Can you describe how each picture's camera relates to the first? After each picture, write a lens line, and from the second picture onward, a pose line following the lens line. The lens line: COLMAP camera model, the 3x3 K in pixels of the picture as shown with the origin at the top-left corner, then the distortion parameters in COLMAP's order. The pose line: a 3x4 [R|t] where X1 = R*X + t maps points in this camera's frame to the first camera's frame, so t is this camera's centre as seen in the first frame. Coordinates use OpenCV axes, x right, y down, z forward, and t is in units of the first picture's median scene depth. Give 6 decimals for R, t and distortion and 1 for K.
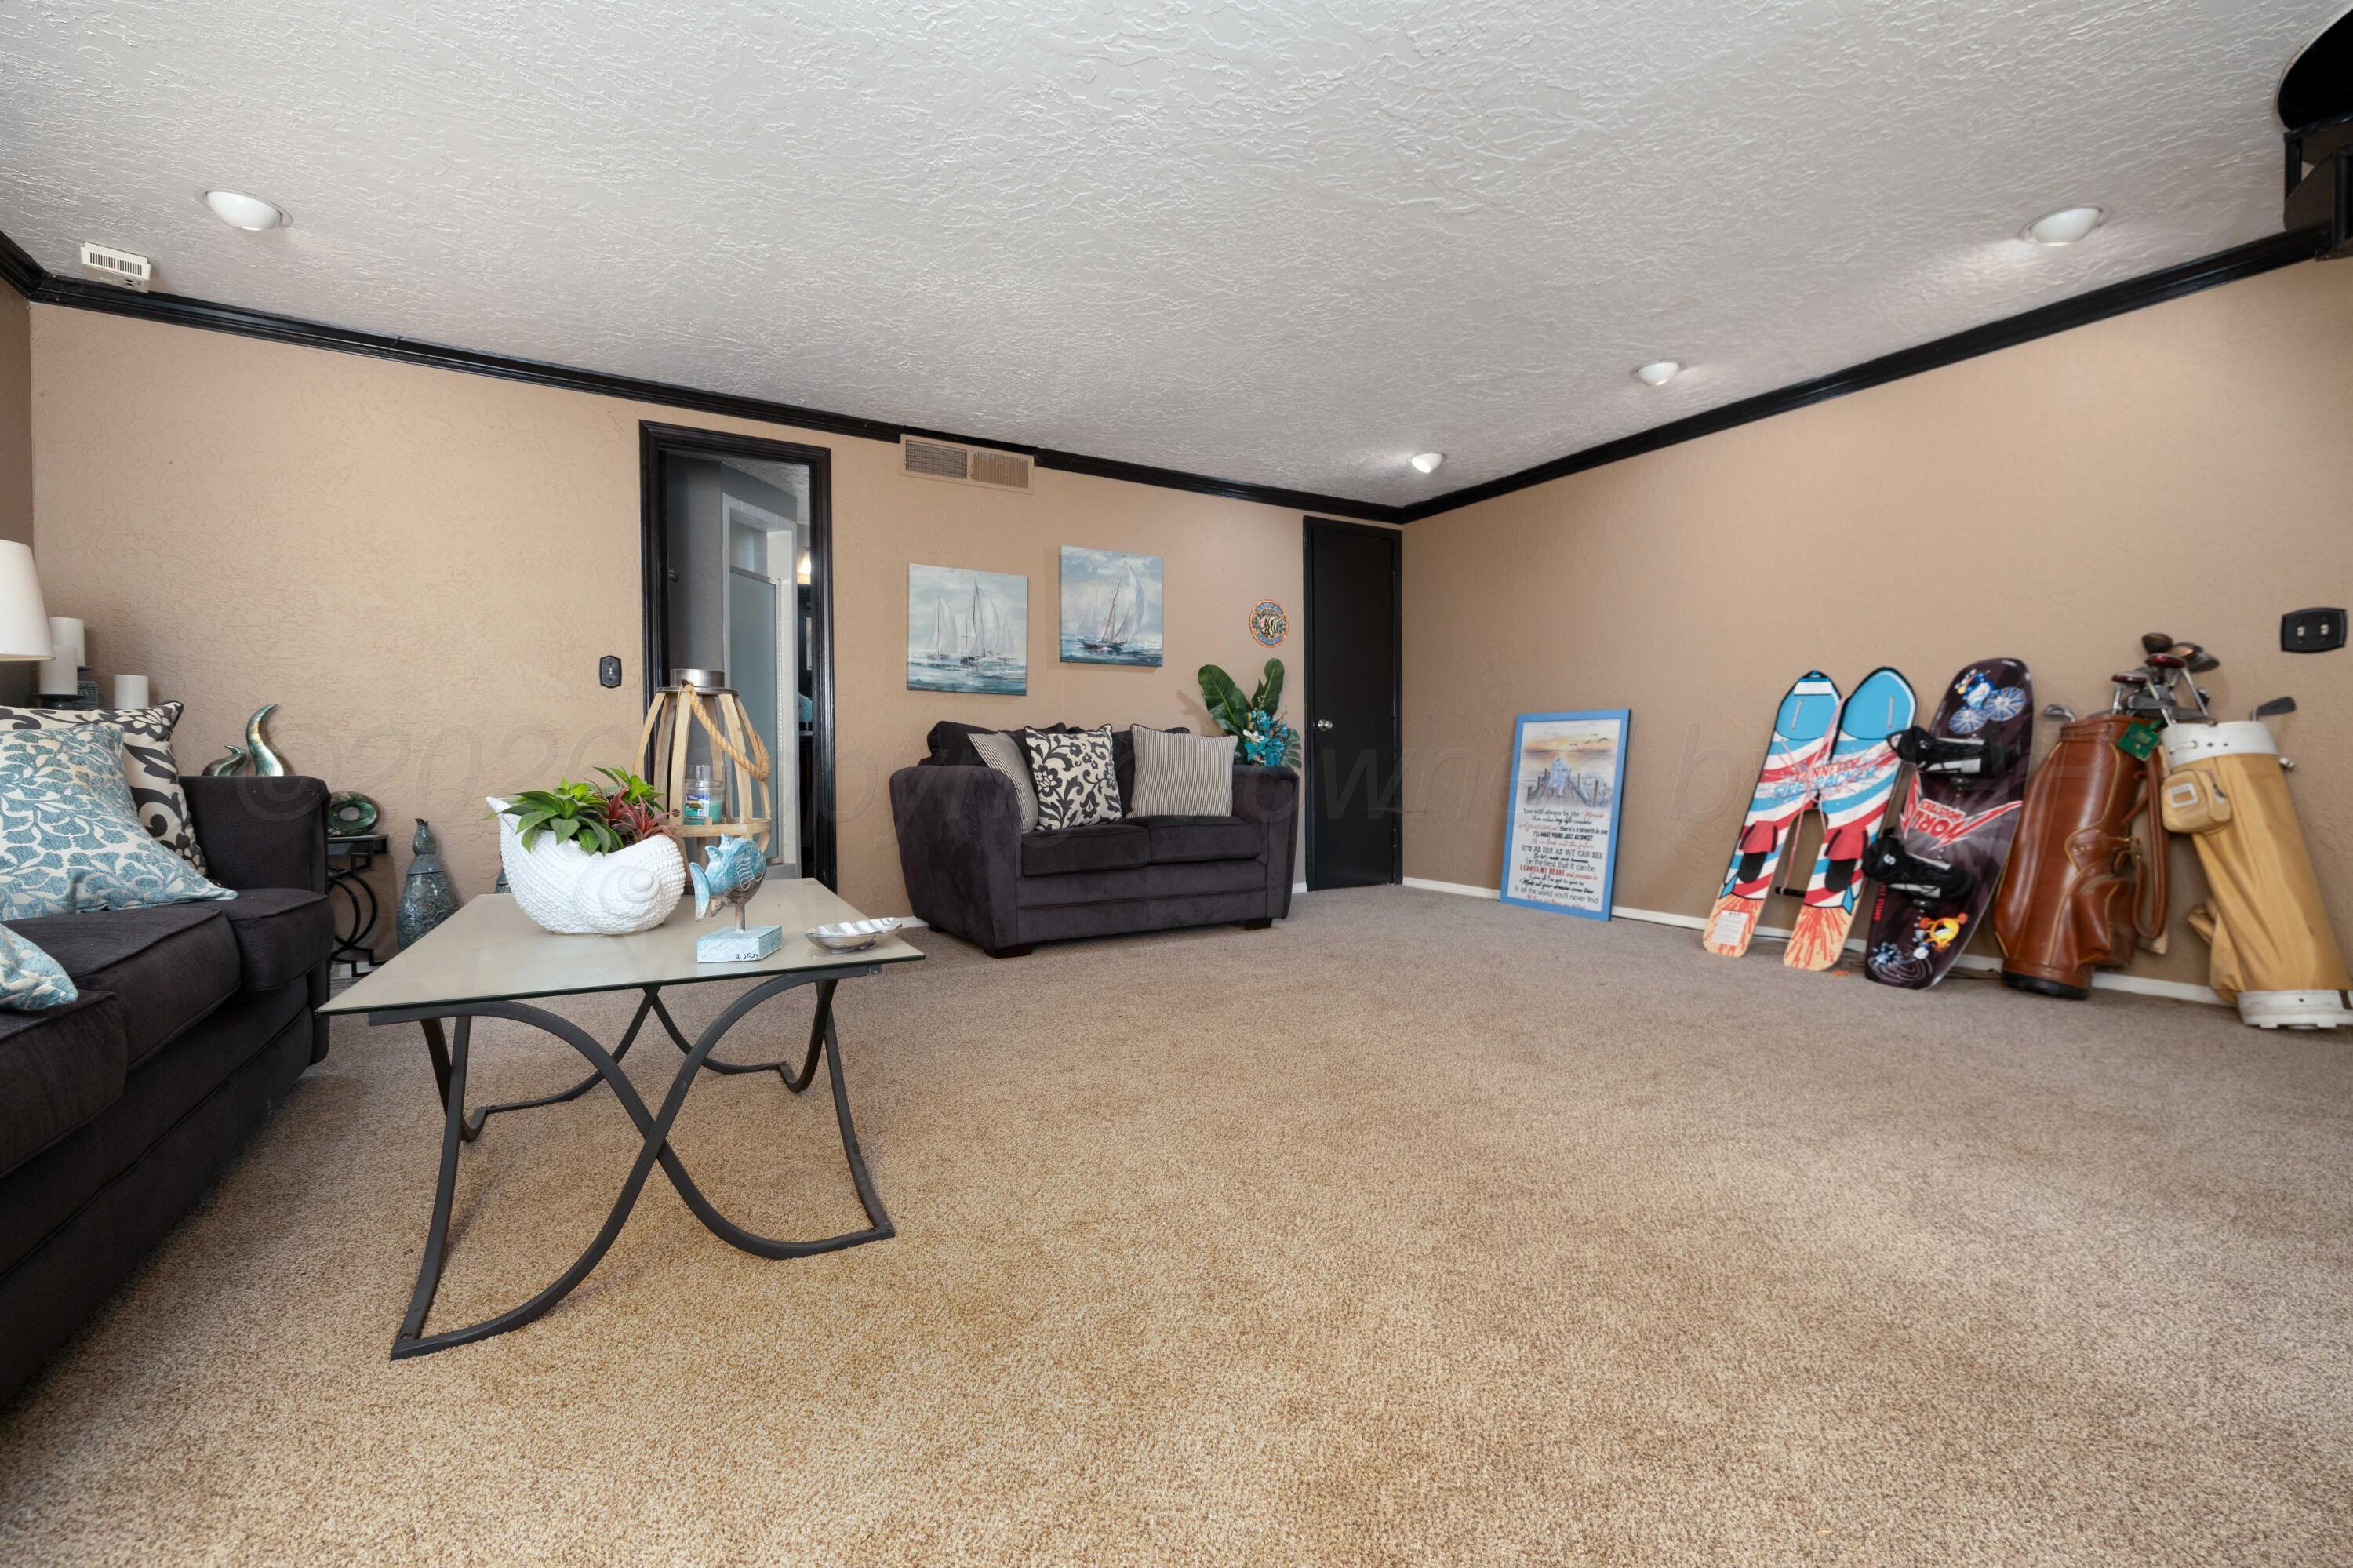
lens RADIAL K [[1030.9, 0, 1178.5], [0, 1030.9, 773.6], [0, 0, 1]] dist [0.003163, -0.000287]
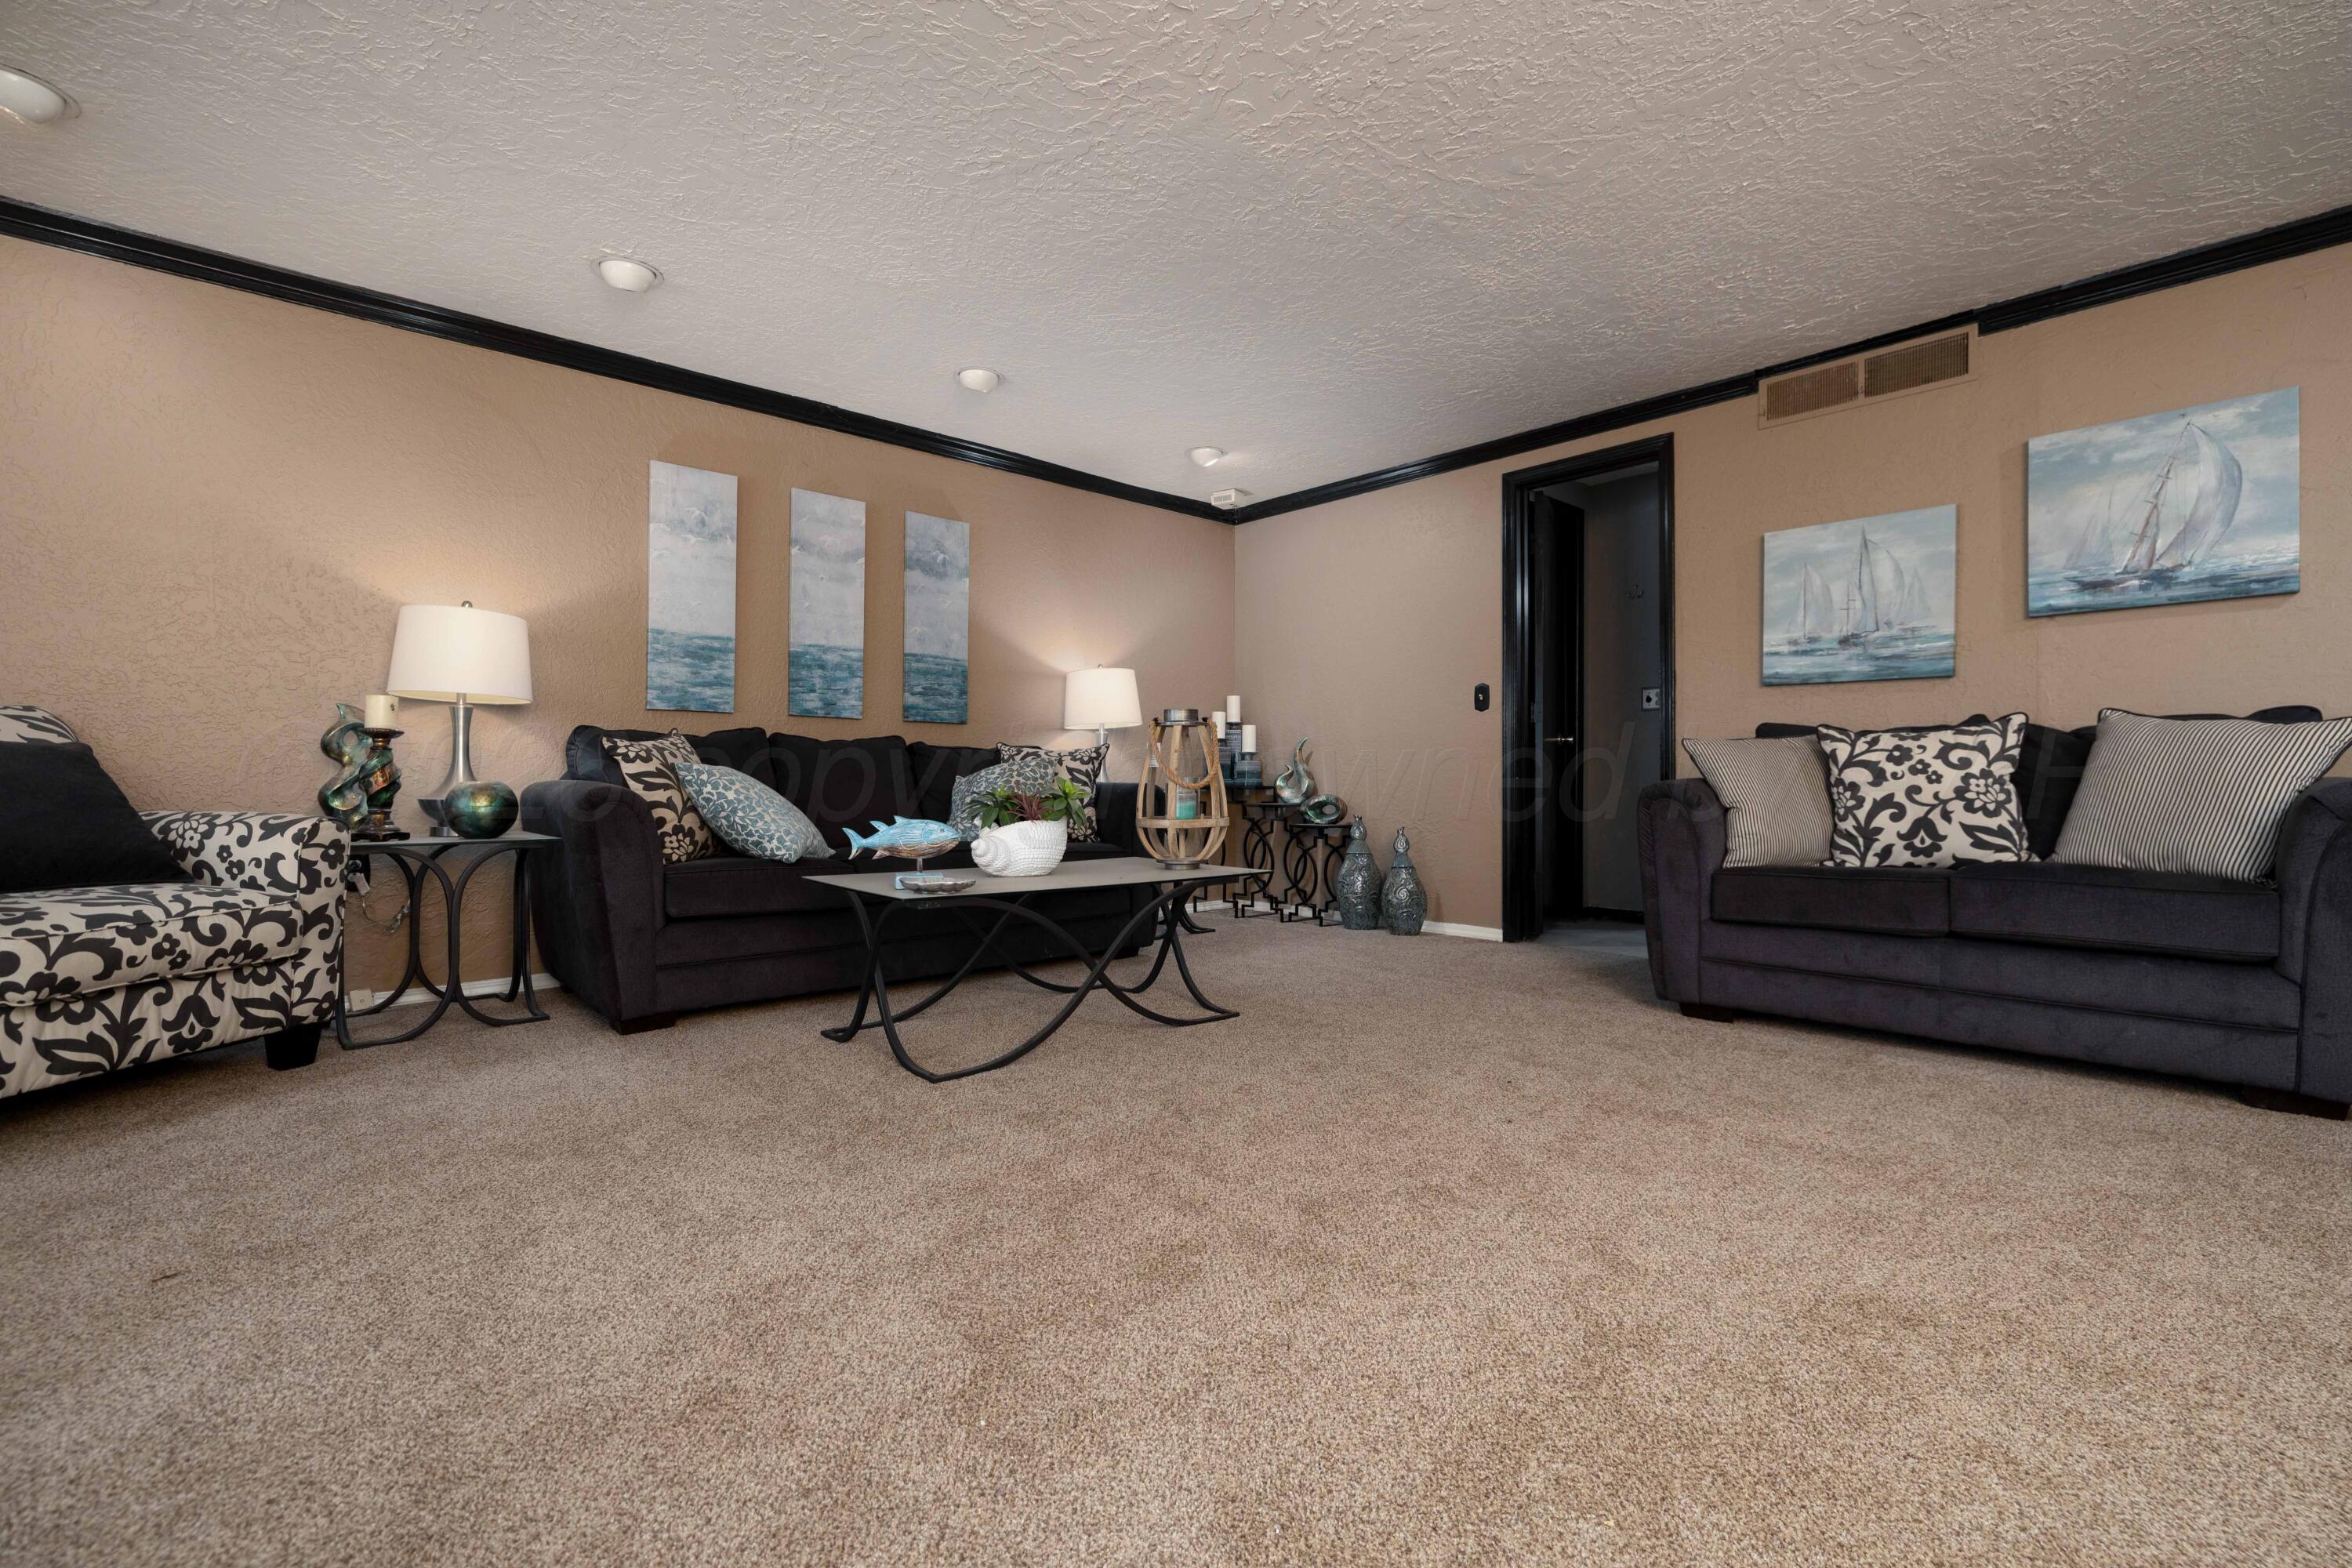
lens RADIAL K [[1030.5, 0, 1170.2], [0, 1030.5, 782.4], [0, 0, 1]] dist [0.003163, -0.000287]
pose [[0.178585, 0.004639, -0.983914, 0.497019], [-0.009441, 0.999951, 0.003001, -0.002615], [0.983879, 0.008753, 0.178620, 0.410786]]
